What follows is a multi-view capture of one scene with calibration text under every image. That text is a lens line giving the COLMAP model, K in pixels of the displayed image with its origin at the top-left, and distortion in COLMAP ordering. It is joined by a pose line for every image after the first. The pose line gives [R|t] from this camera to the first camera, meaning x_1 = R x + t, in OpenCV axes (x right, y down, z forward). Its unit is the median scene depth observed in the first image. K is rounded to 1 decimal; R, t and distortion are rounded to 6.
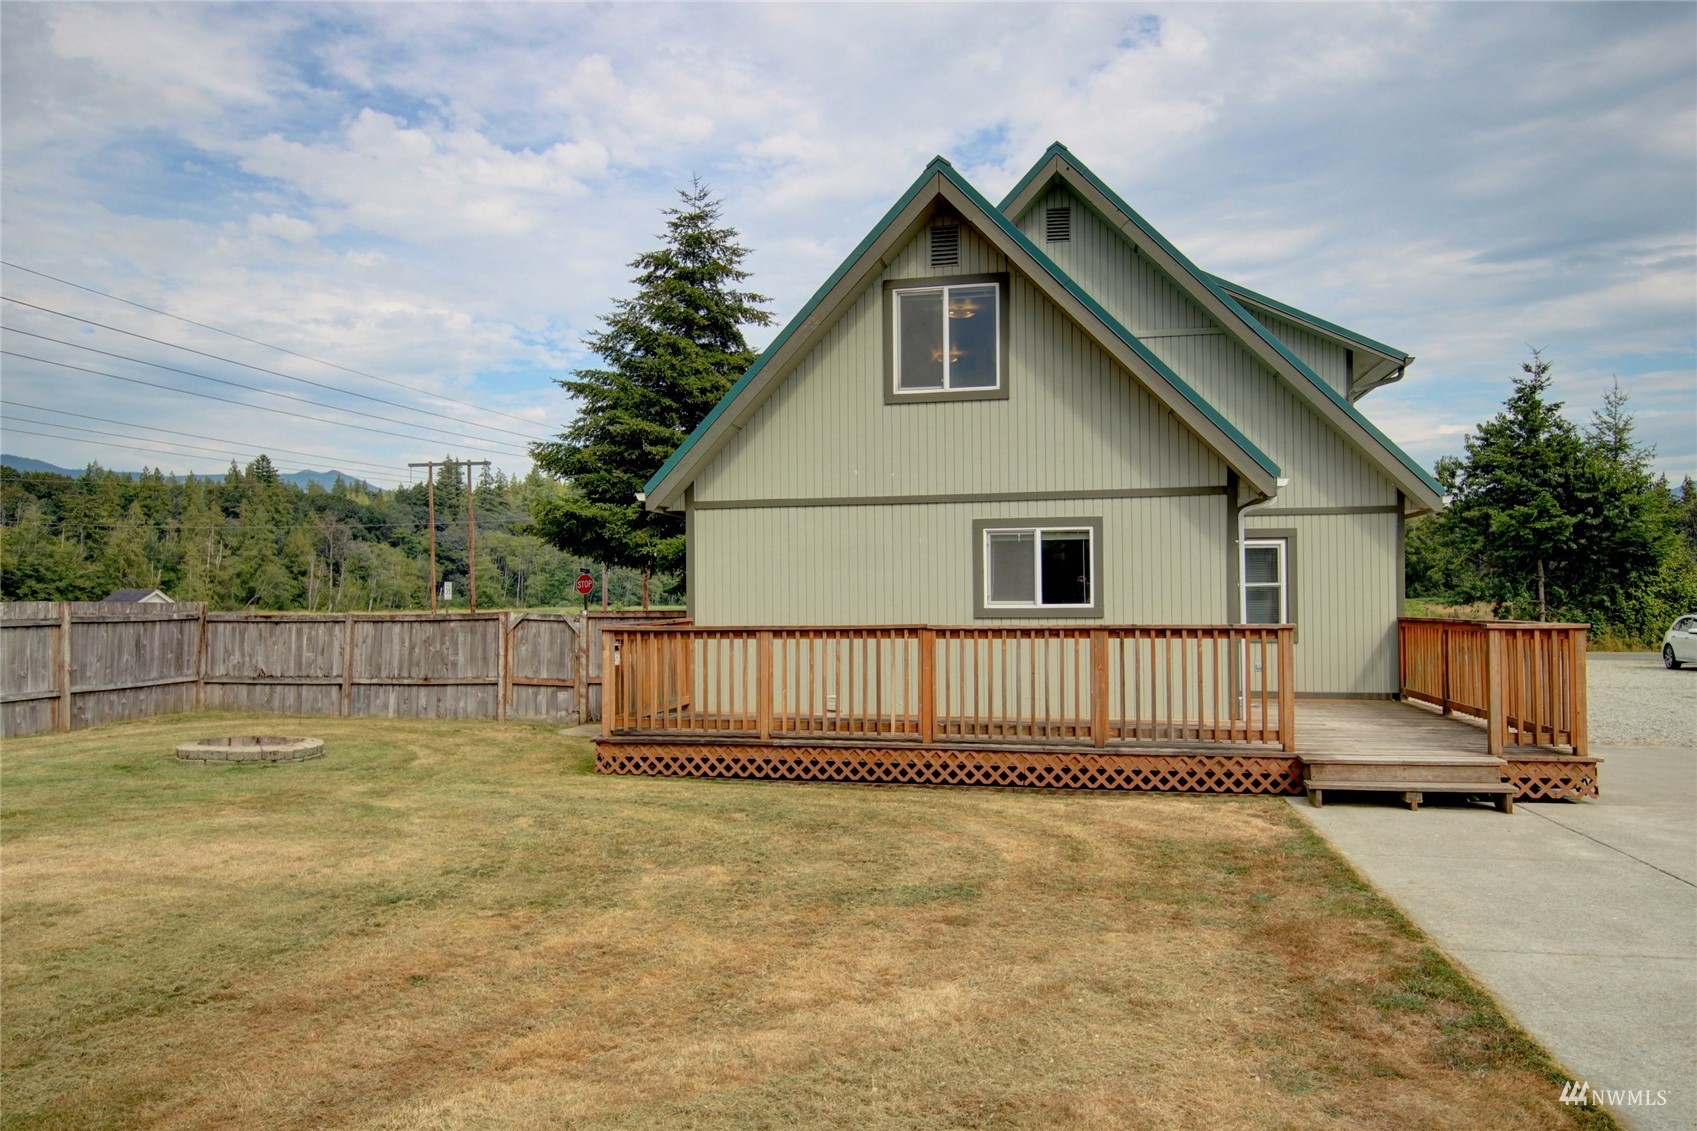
lens RADIAL K [[1159.5, 0, 822.2], [0, 1159.5, 558.3], [0, 0, 1]] dist [0.036335, -0.030592]
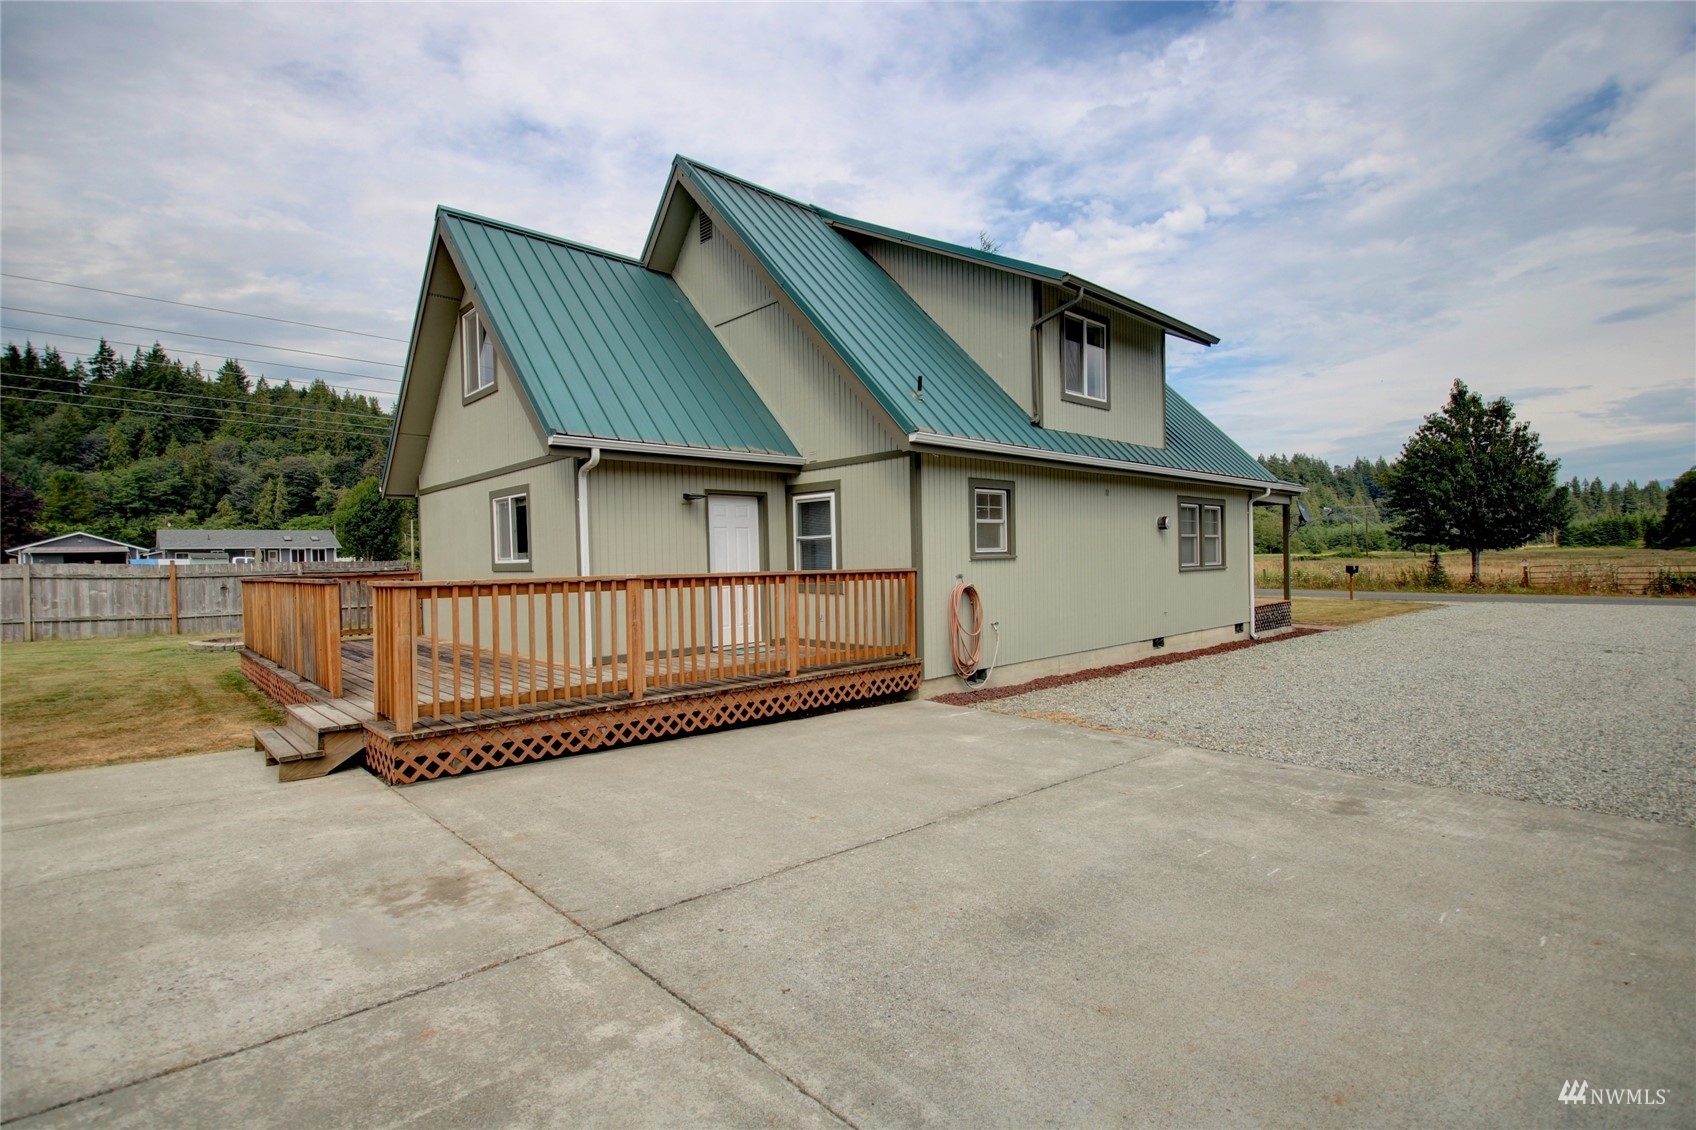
lens RADIAL K [[802.5, 0, 840.1], [0, 802.5, 573.5], [0, 0, 1]] dist [-0.018854, -0.004701]
pose [[0.814511, 0.002142, -0.580144, 0.915445], [0.035276, 0.997960, 0.053211, 0.020734], [0.579074, -0.063807, 0.812774, 0.501893]]
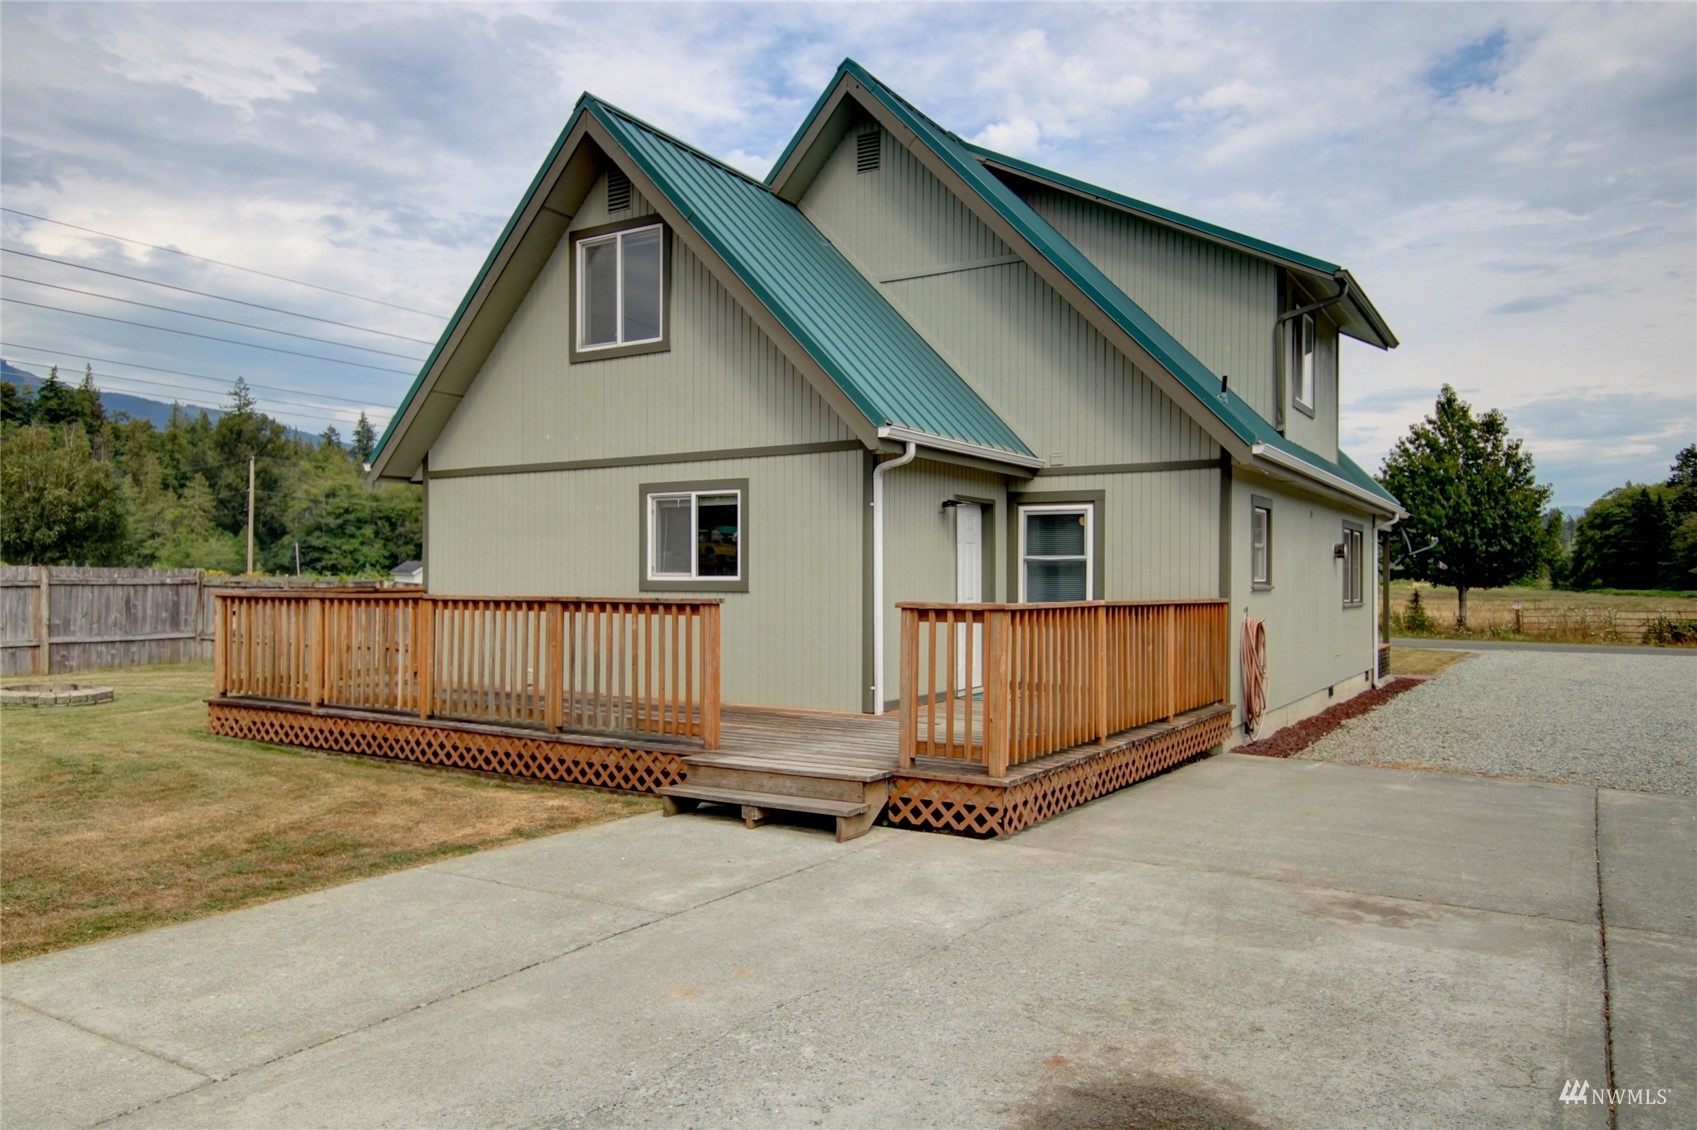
lens RADIAL K [[1159.5, 0, 834.6], [0, 1159.5, 559.1], [0, 0, 1]] dist [0.036335, -0.030592]
pose [[0.937252, 0.005265, -0.348613, 0.586403], [0.001636, 0.999809, 0.019499, 0.008390], [0.348648, -0.018846, 0.937064, 0.182927]]
